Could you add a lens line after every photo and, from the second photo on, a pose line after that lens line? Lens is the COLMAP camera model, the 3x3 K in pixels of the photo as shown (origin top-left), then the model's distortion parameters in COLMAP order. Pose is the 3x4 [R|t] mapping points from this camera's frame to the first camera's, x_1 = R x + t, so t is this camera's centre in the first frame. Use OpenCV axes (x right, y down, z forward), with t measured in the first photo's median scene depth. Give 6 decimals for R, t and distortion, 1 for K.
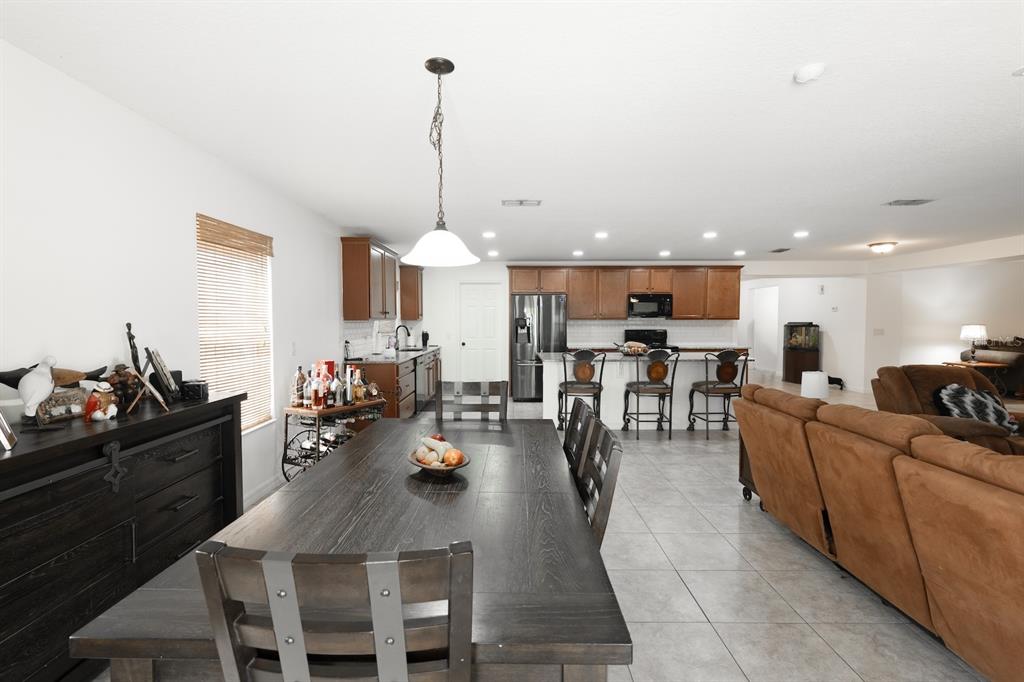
lens RADIAL K [[466.4, 0, 510.3], [0, 466.4, 337.8], [0, 0, 1]] dist [-0.004257, 0.000936]
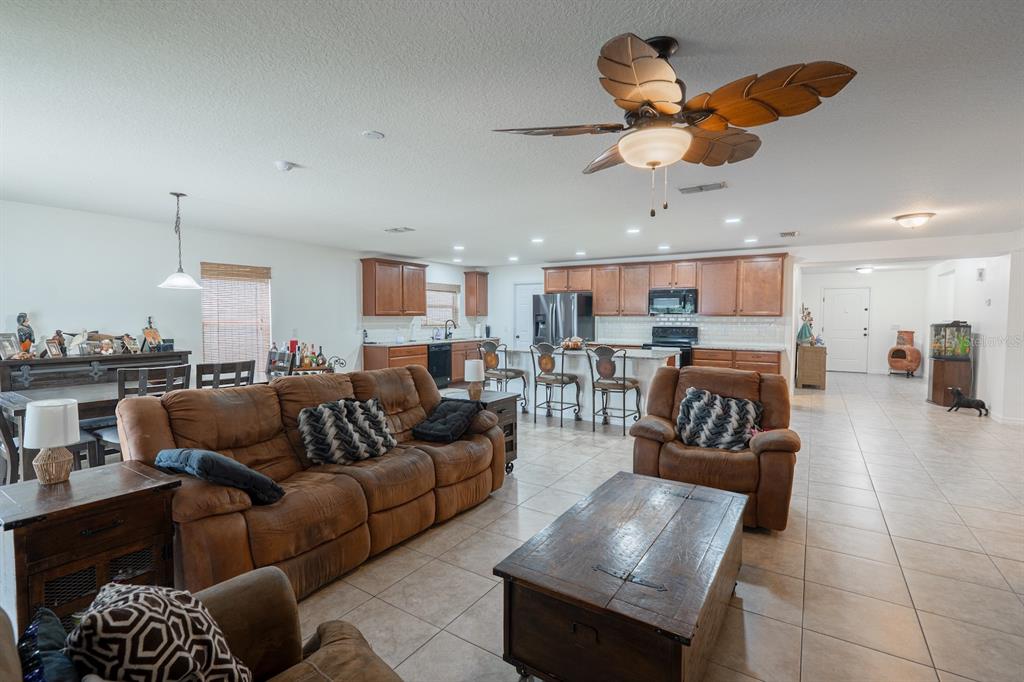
lens RADIAL K [[469.0, 0, 510.2], [0, 469.0, 338.3], [0, 0, 1]] dist [-0.002908, 0.000520]
pose [[0.838922, 0.029659, -0.543442, 0.545943], [-0.024654, 0.999560, 0.016493, -0.001661], [0.543692, -0.000438, 0.839284, 0.012609]]
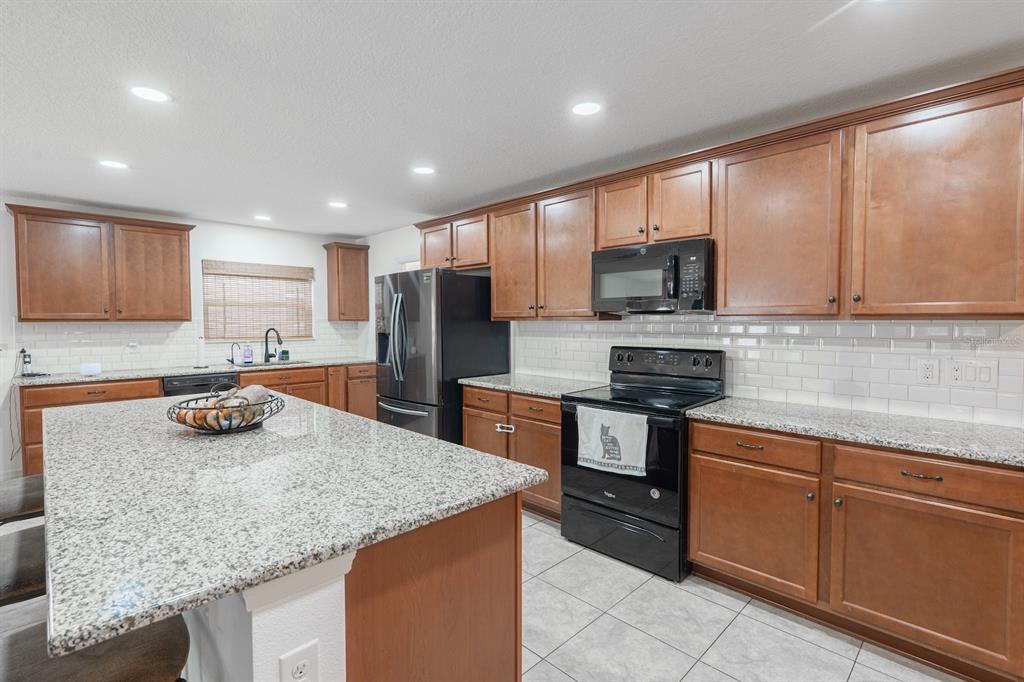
lens RADIAL K [[478.4, 0, 501.3], [0, 478.4, 338.0], [0, 0, 1]] dist [-0.002740, 0.000347]
pose [[0.695009, 0.026149, -0.718526, 0.481817], [-0.027119, 0.999581, 0.010146, -0.026441], [0.718490, 0.012434, 0.695426, 0.673975]]
